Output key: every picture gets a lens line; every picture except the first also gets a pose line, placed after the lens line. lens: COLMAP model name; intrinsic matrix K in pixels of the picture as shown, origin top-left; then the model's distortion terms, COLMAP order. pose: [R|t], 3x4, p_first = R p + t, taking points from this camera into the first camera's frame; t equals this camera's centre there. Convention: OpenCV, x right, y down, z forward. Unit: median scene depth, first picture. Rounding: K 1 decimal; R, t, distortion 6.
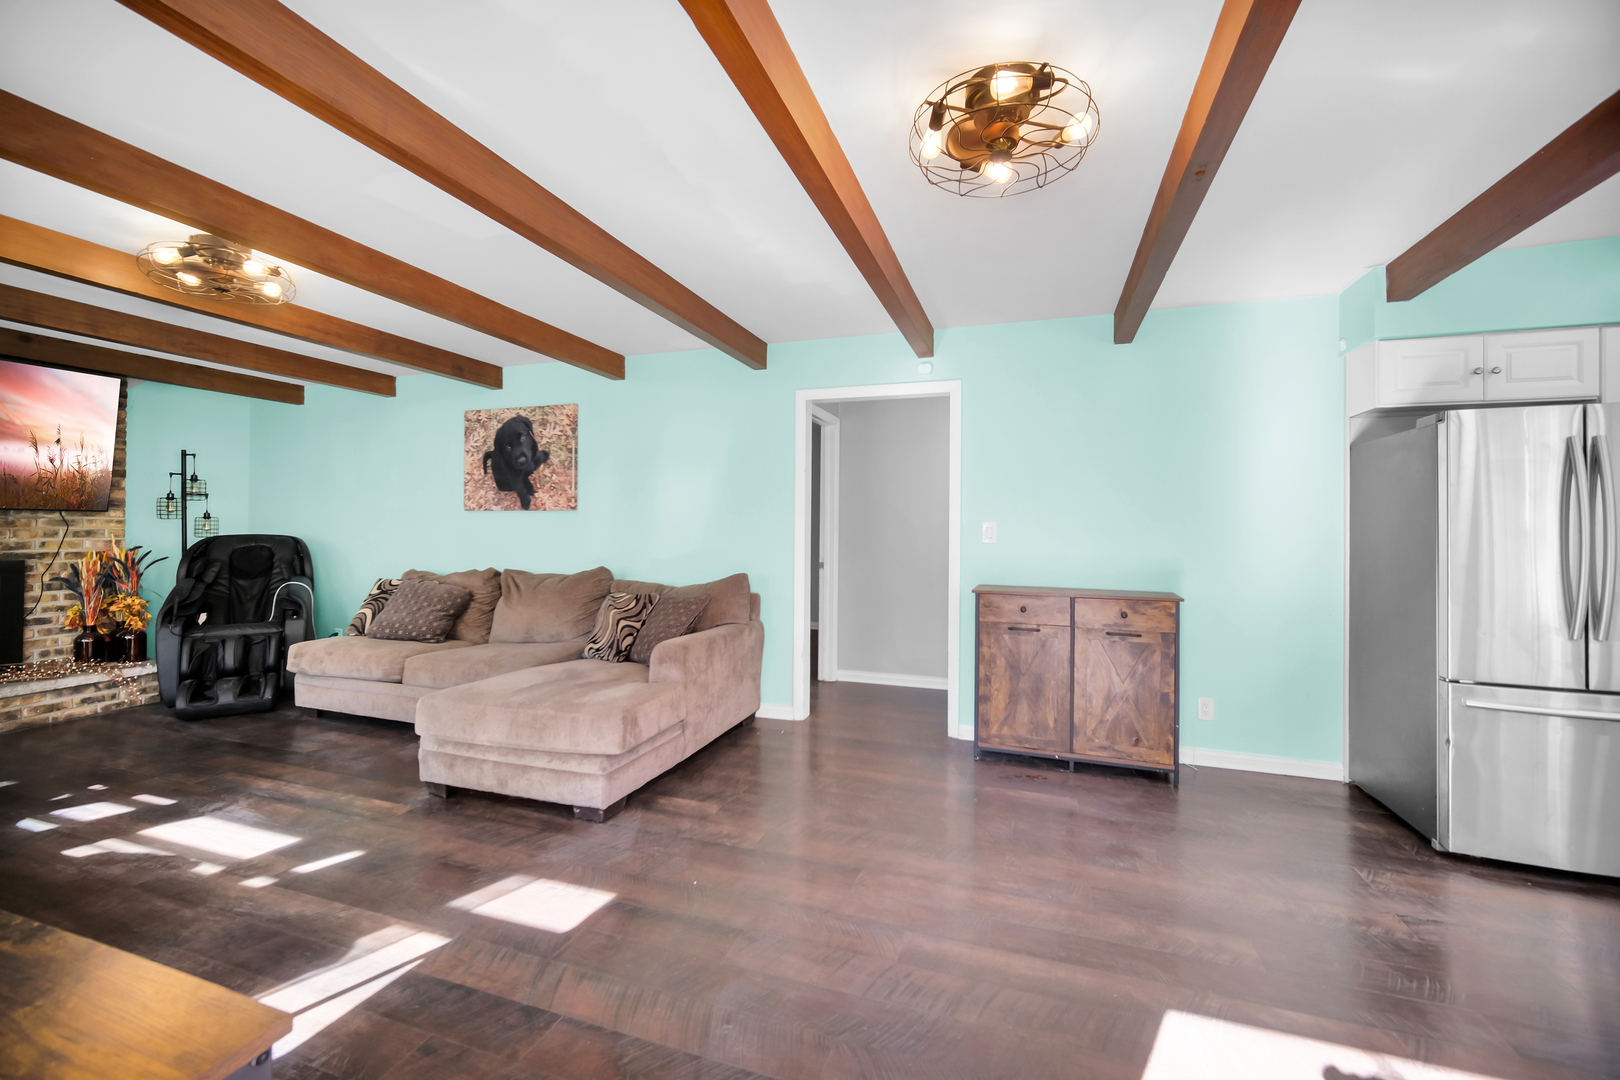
lens RADIAL K [[653.2, 0, 820.8], [0, 653.2, 522.0], [0, 0, 1]] dist [-0.000098, 0.000181]
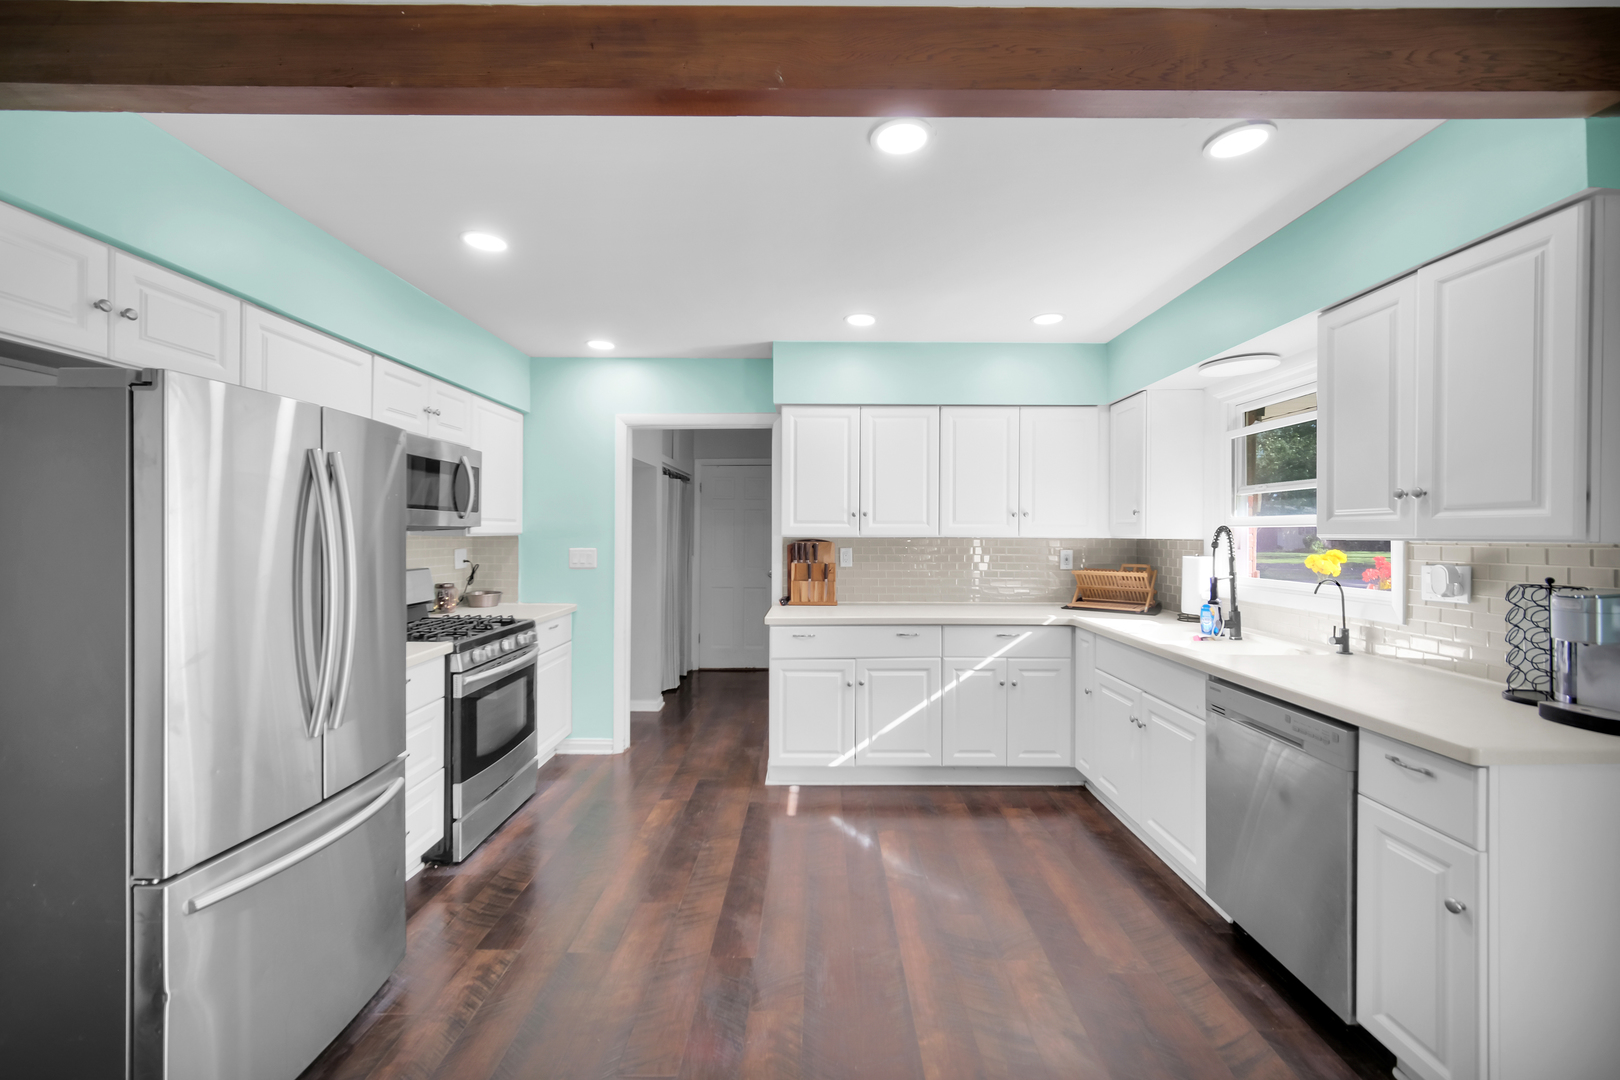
lens RADIAL K [[646.2, 0, 811.5], [0, 646.2, 535.4], [0, 0, 1]] dist [0.000535, -0.000061]
pose [[-0.312128, -0.014561, 0.949929, 0.174980], [-0.020348, 0.999756, 0.008639, -0.031468], [-0.949822, -0.016633, -0.312348, 0.389306]]
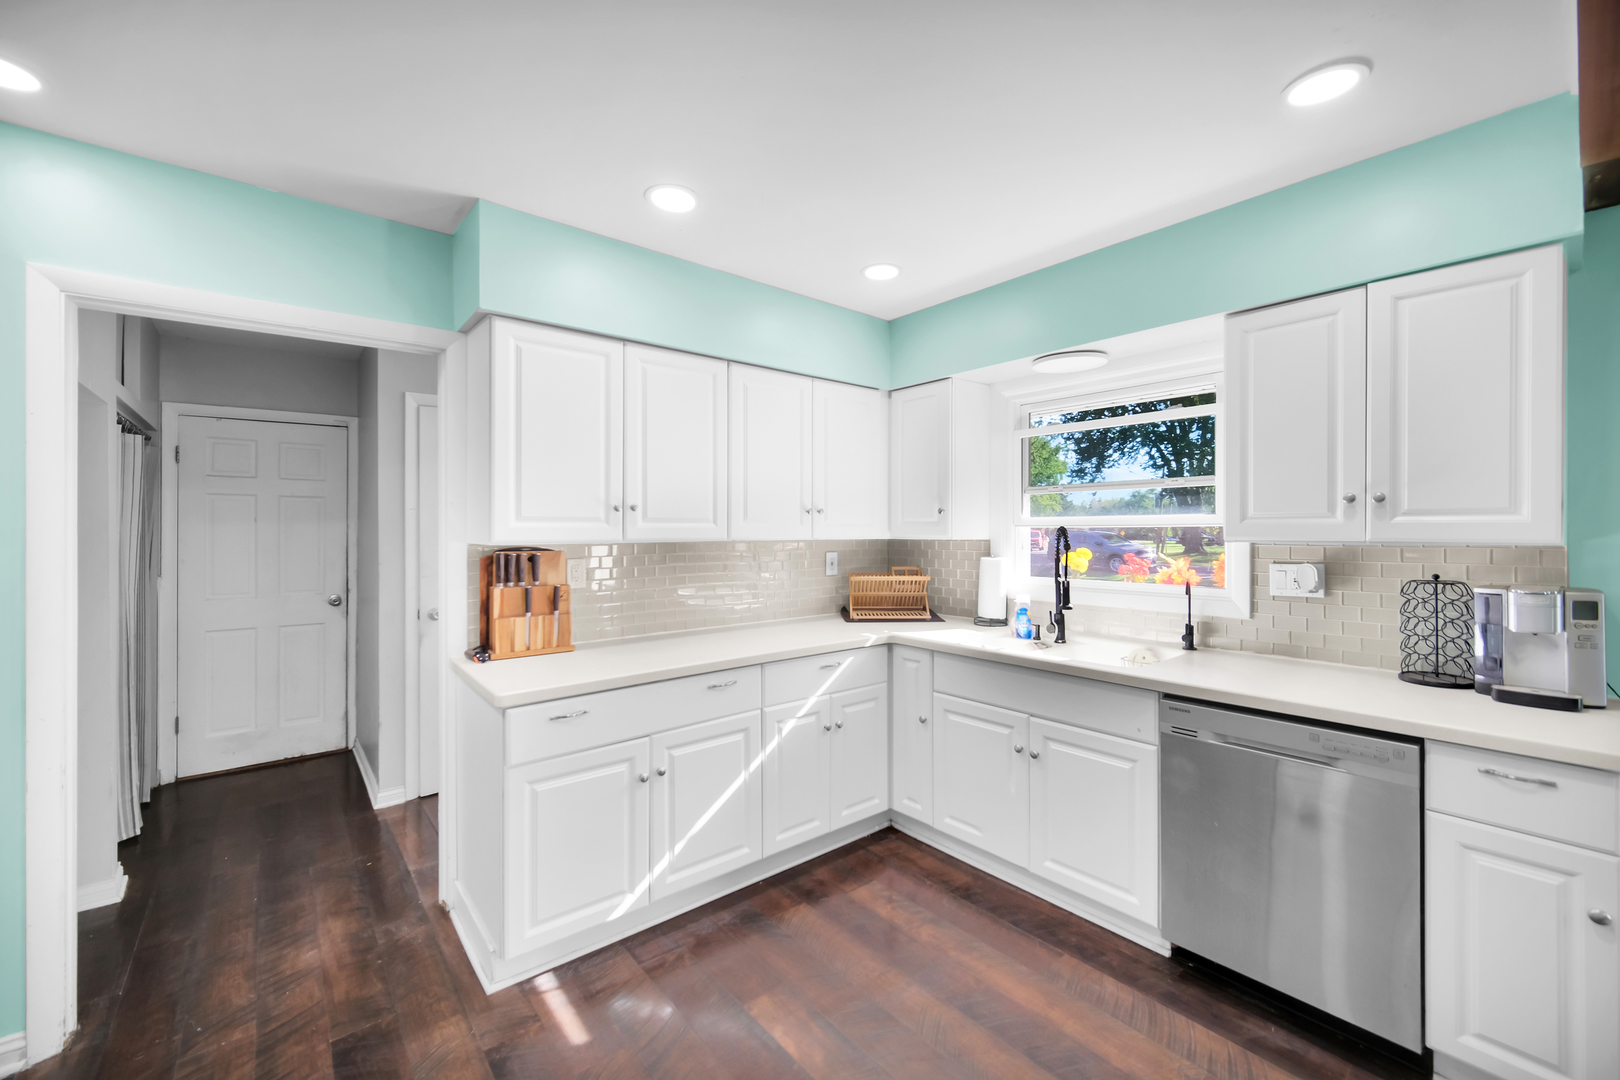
lens RADIAL K [[654.4, 0, 817.9], [0, 654.4, 533.2], [0, 0, 1]] dist [-0.002996, 0.000707]
pose [[-0.853508, -0.012158, 0.520938, 0.542418], [-0.014826, 0.999890, -0.000954, -0.033432], [-0.520869, -0.008538, -0.853594, 0.457754]]
